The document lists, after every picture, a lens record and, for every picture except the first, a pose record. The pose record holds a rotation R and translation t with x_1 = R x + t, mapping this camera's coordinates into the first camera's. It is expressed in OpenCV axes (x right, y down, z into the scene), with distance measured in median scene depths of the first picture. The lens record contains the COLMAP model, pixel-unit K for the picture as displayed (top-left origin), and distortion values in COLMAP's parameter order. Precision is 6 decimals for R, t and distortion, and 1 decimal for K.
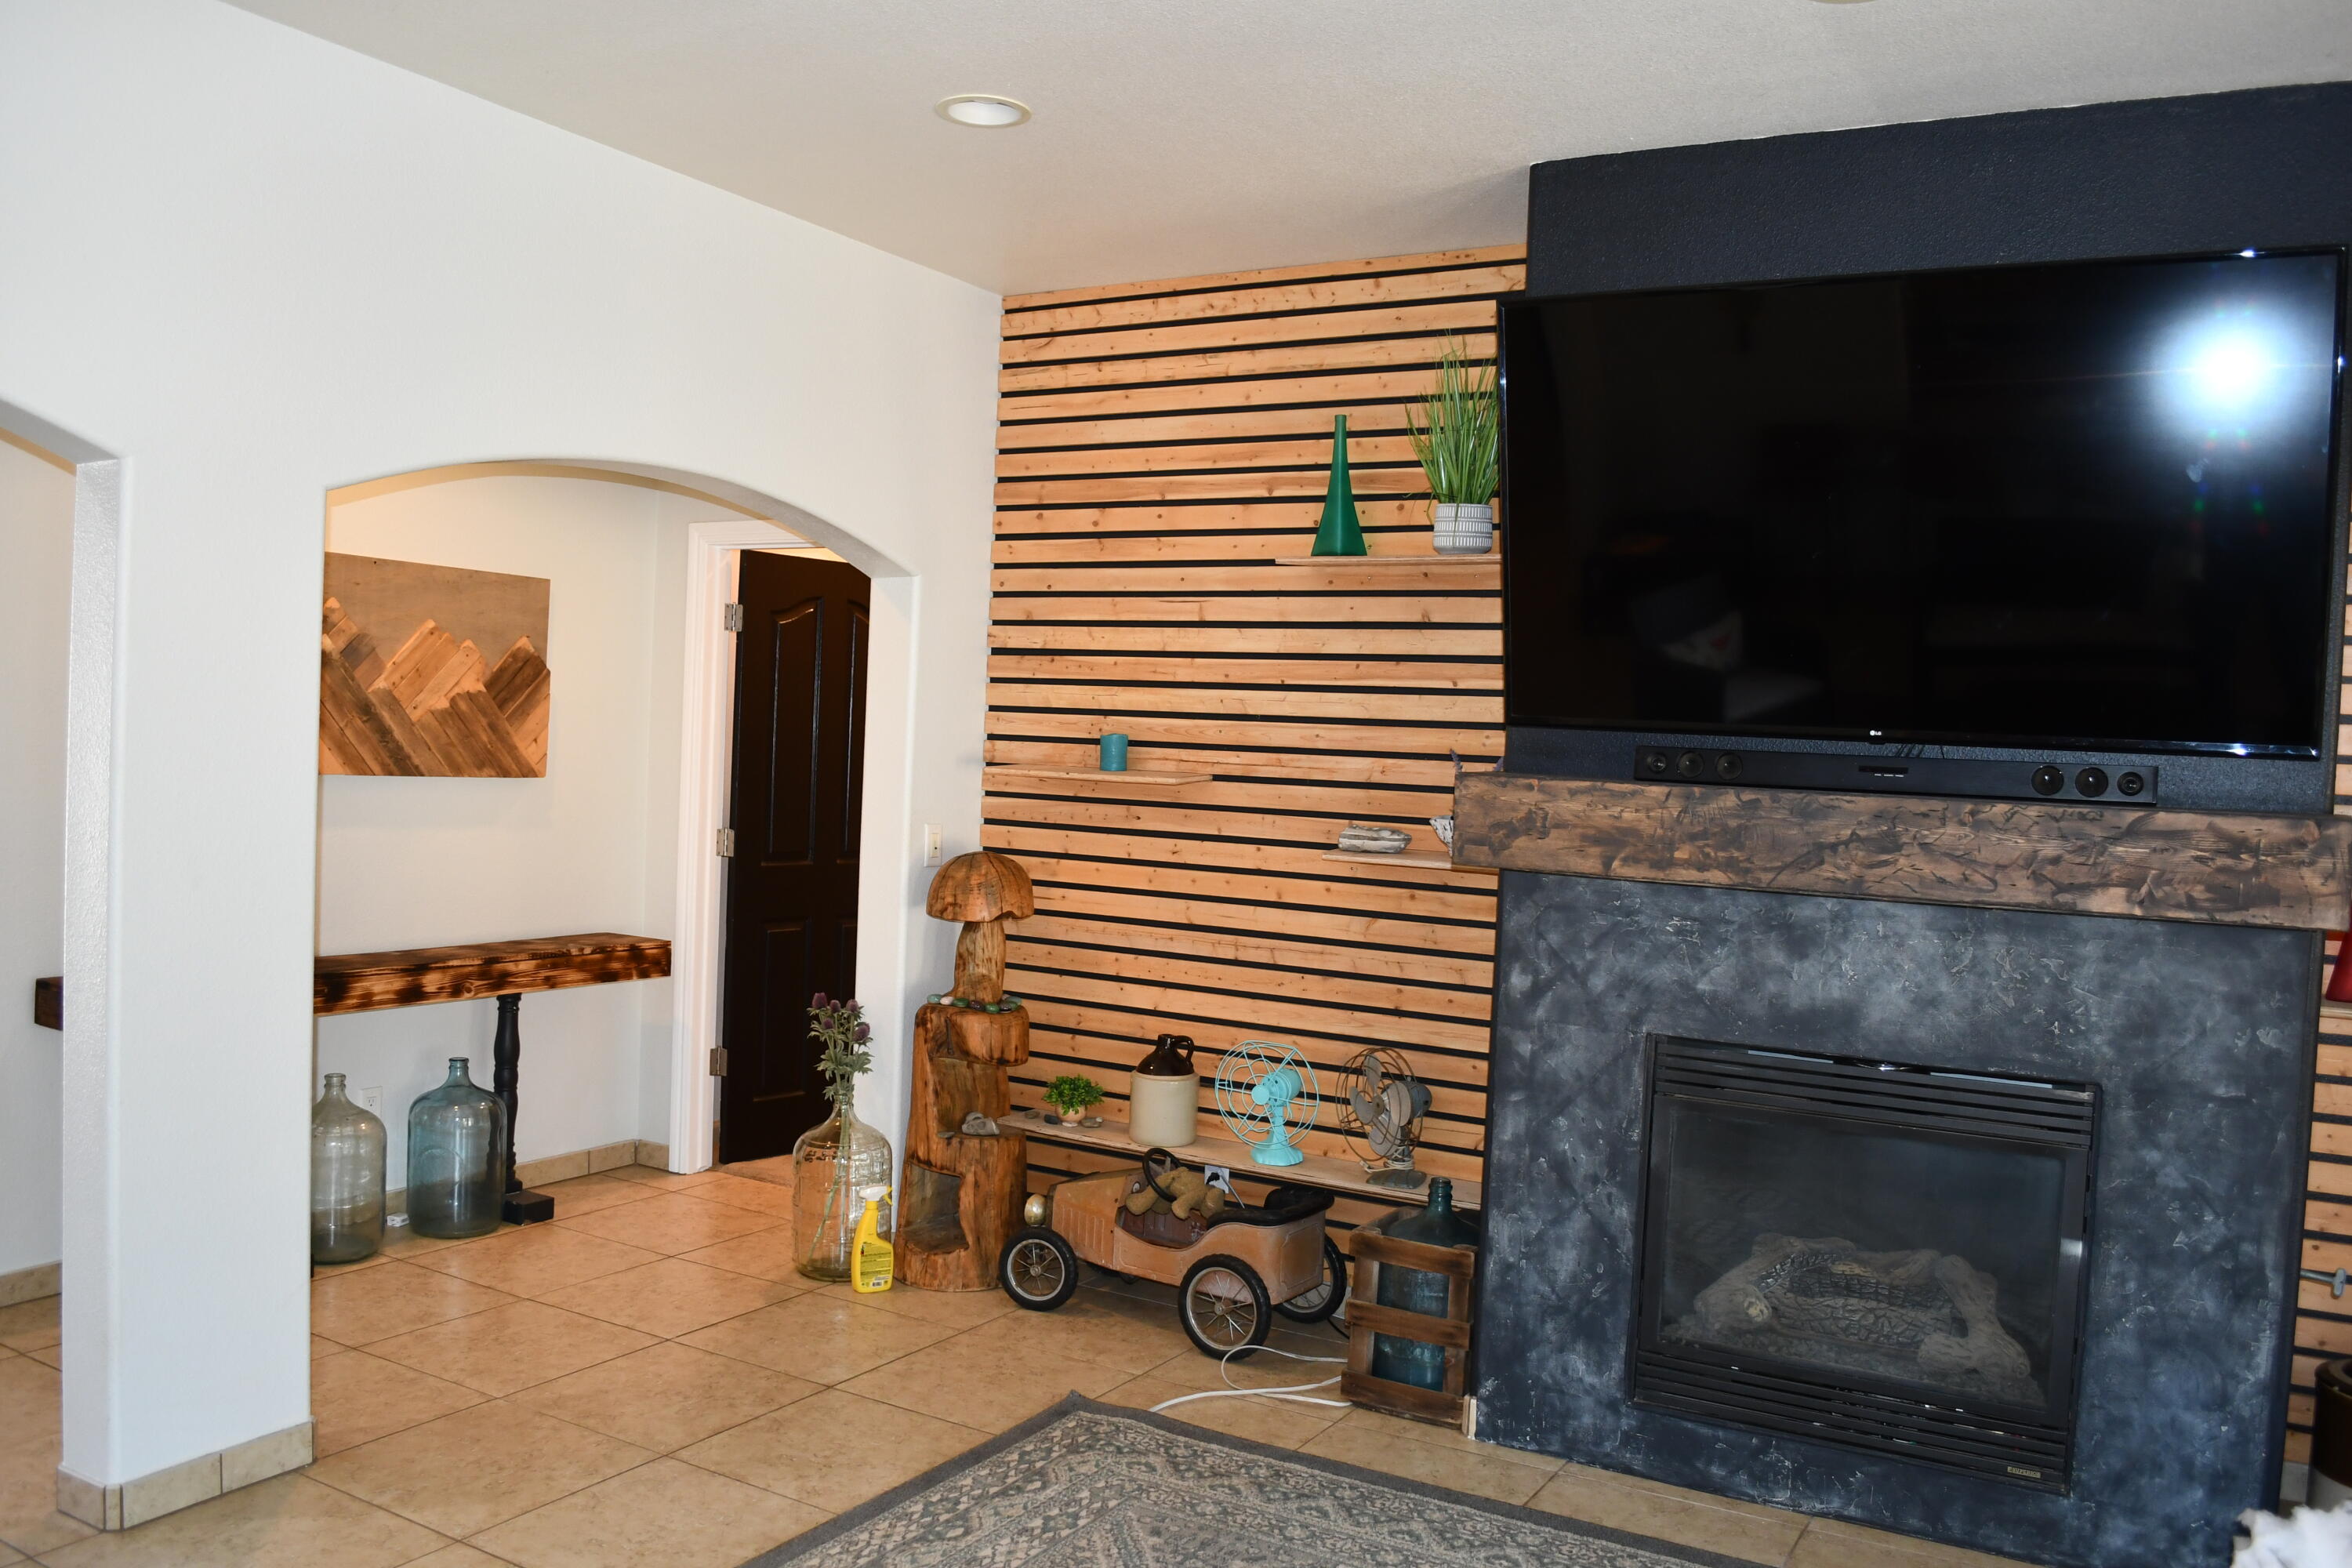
lens RADIAL K [[1842.2, 0, 1175.8], [0, 1842.2, 792.0], [0, 0, 1]] dist [-0.085764, 0.014995]
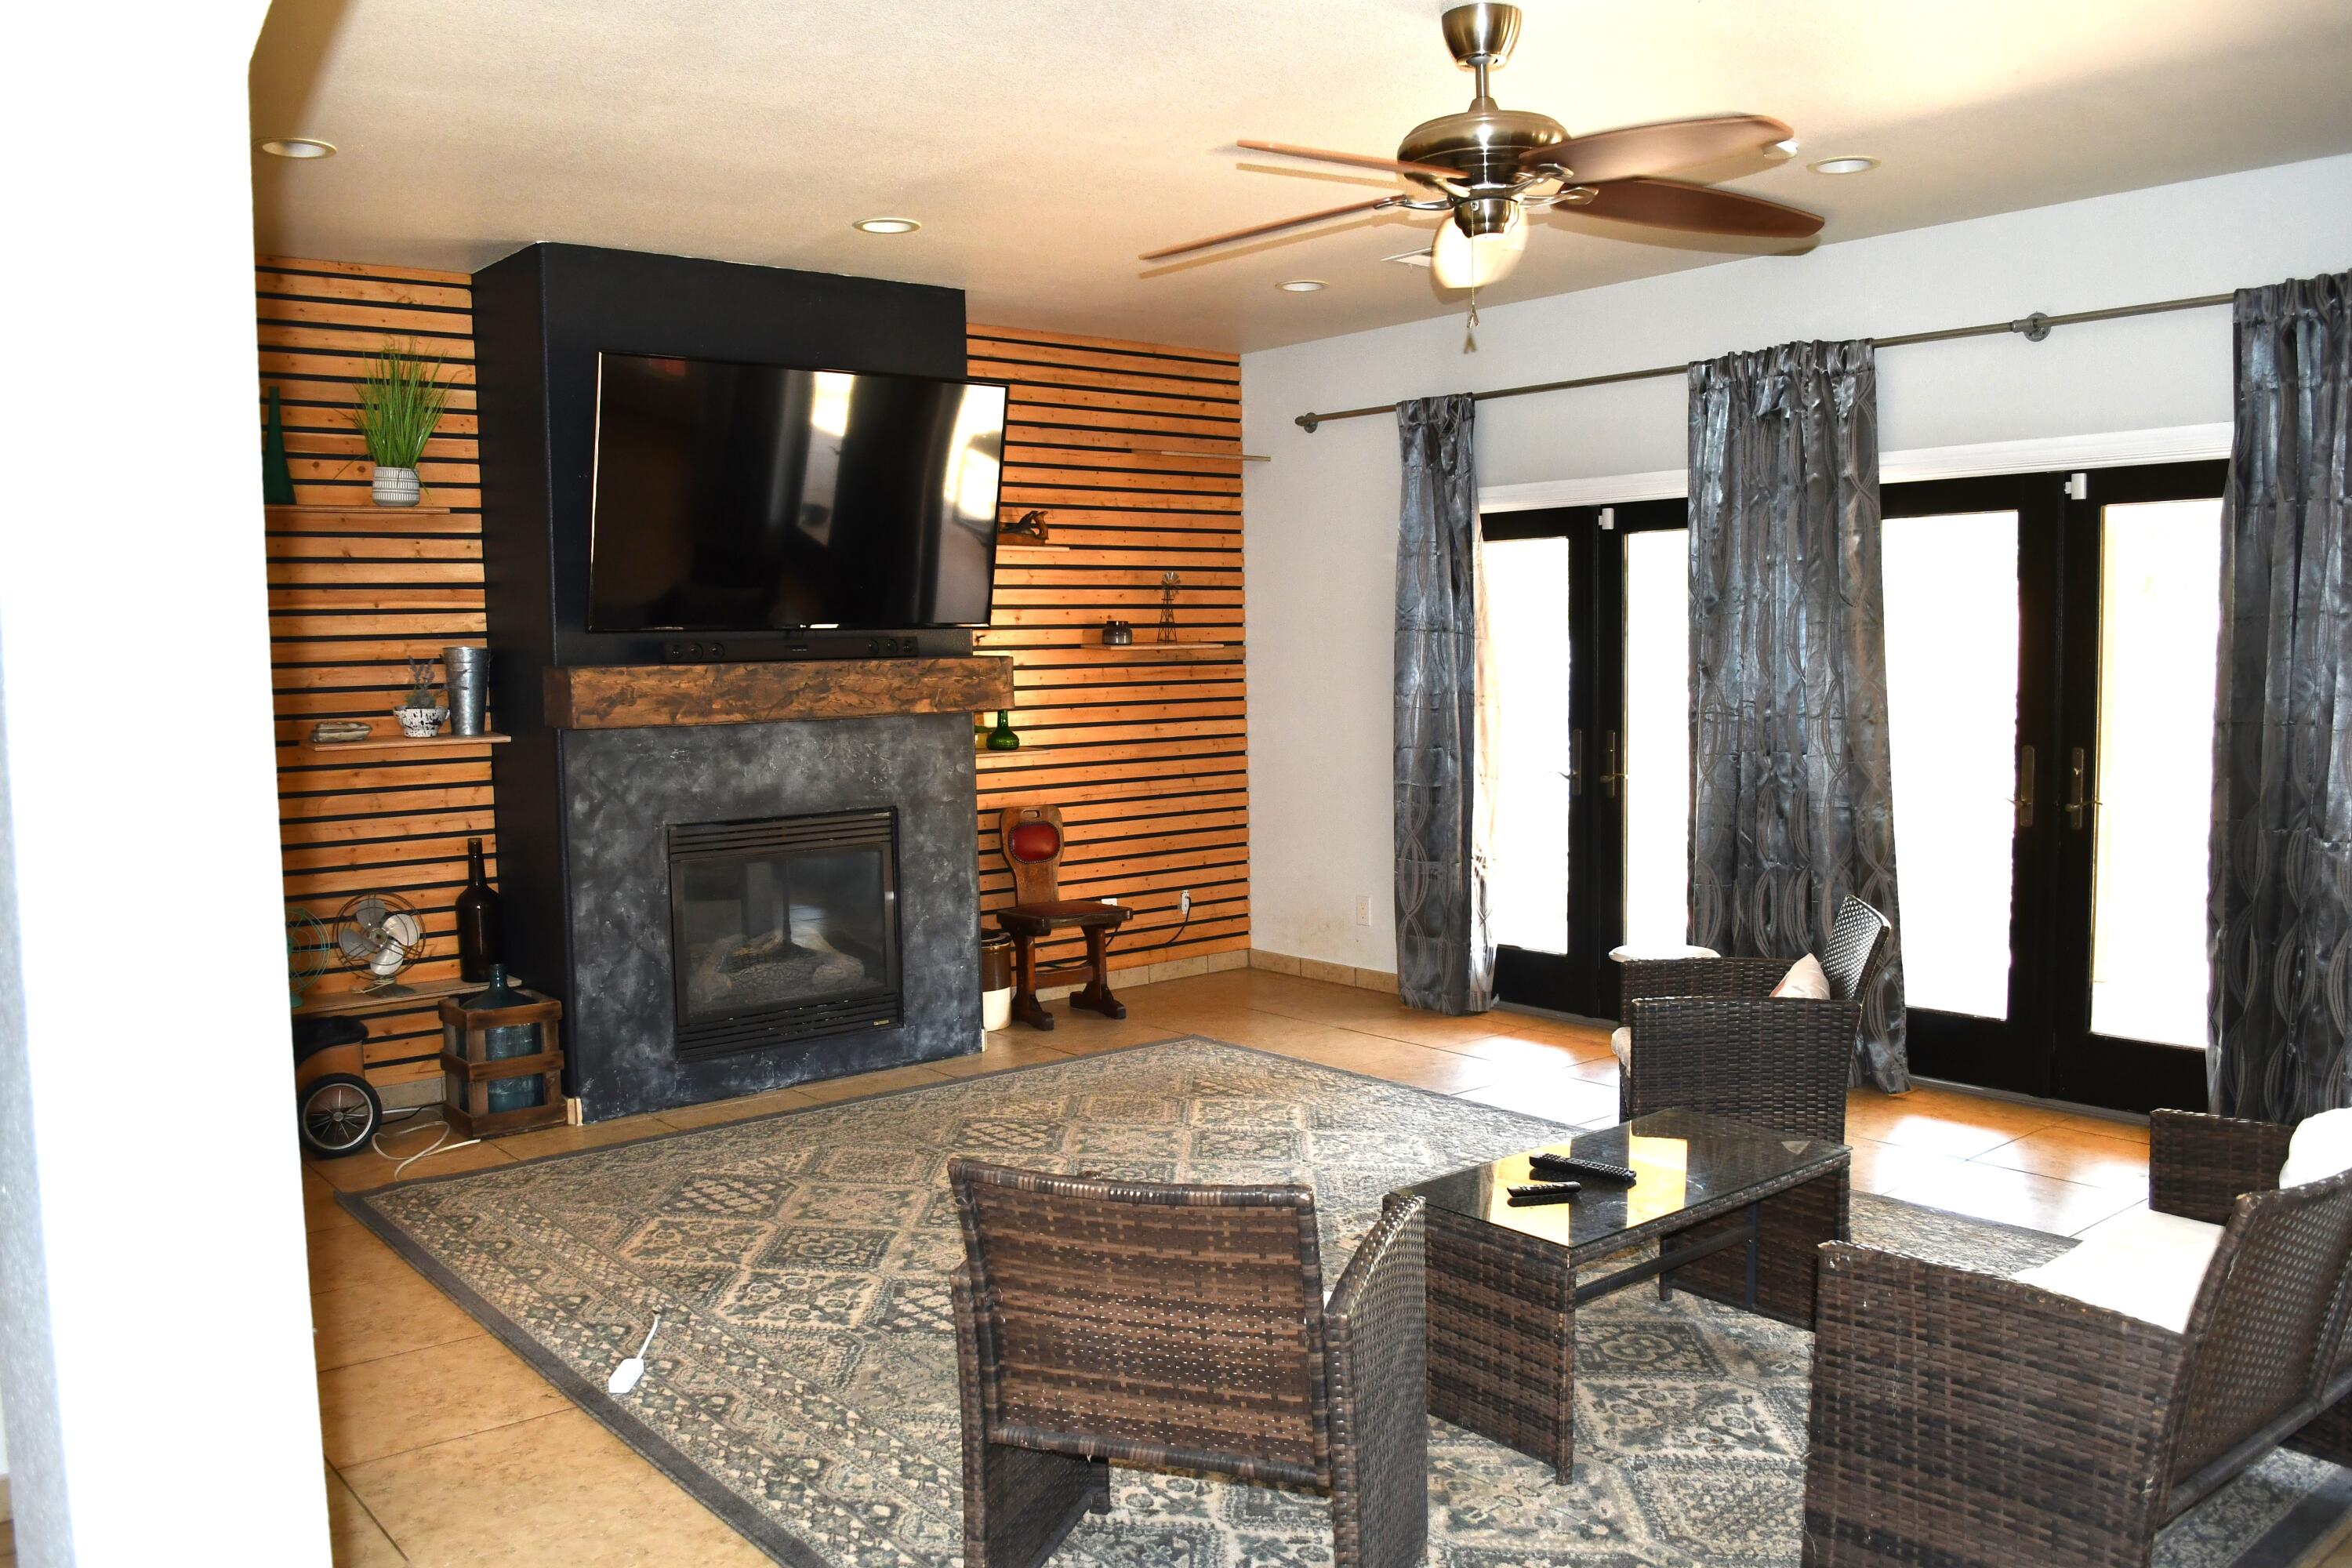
lens RADIAL K [[1842.2, 0, 1175.8], [0, 1842.2, 792.0], [0, 0, 1]] dist [-0.085764, 0.014995]
pose [[0.346723, -0.125755, 0.929499, -1.027659], [0.062278, 0.991871, 0.110962, -0.042362], [-0.935898, 0.019414, 0.351736, 0.037570]]
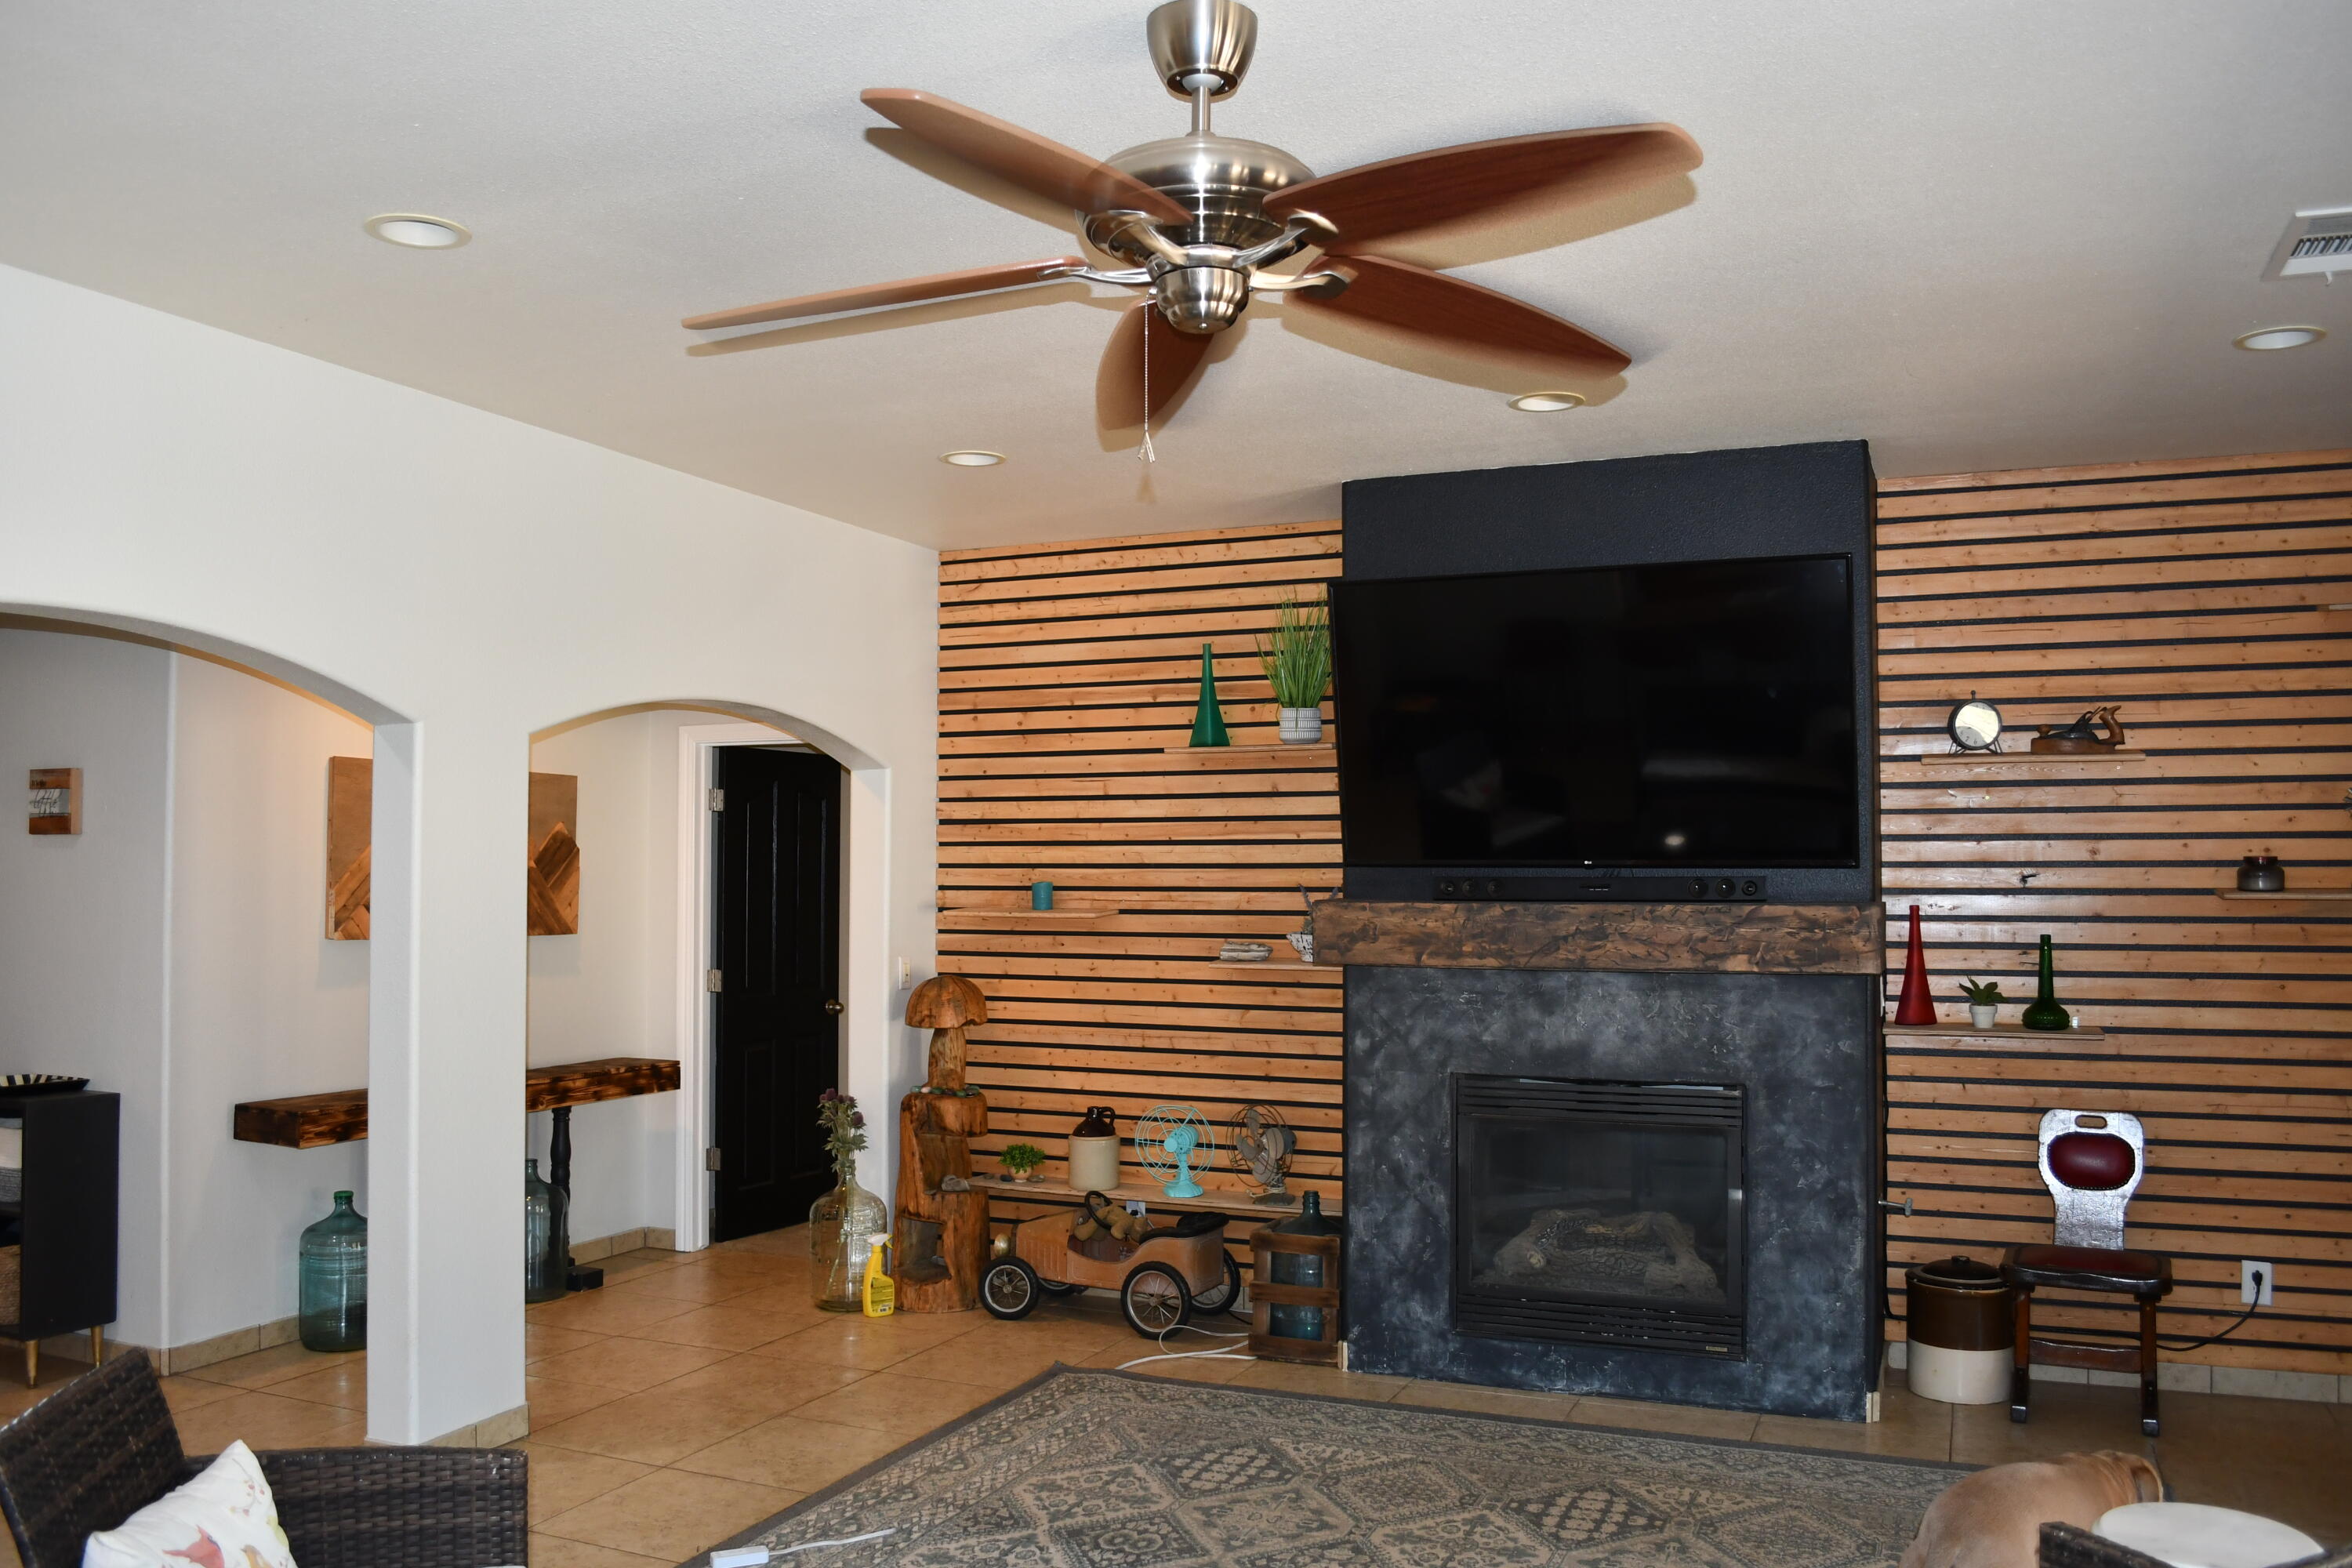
lens RADIAL K [[1842.2, 0, 1175.8], [0, 1842.2, 792.0], [0, 0, 1]] dist [-0.085764, 0.014995]
pose [[0.991937, -0.035910, 0.121538, -0.128140], [0.044562, 0.996605, -0.069234, -0.000070], [-0.118640, 0.074091, 0.990169, -0.435077]]
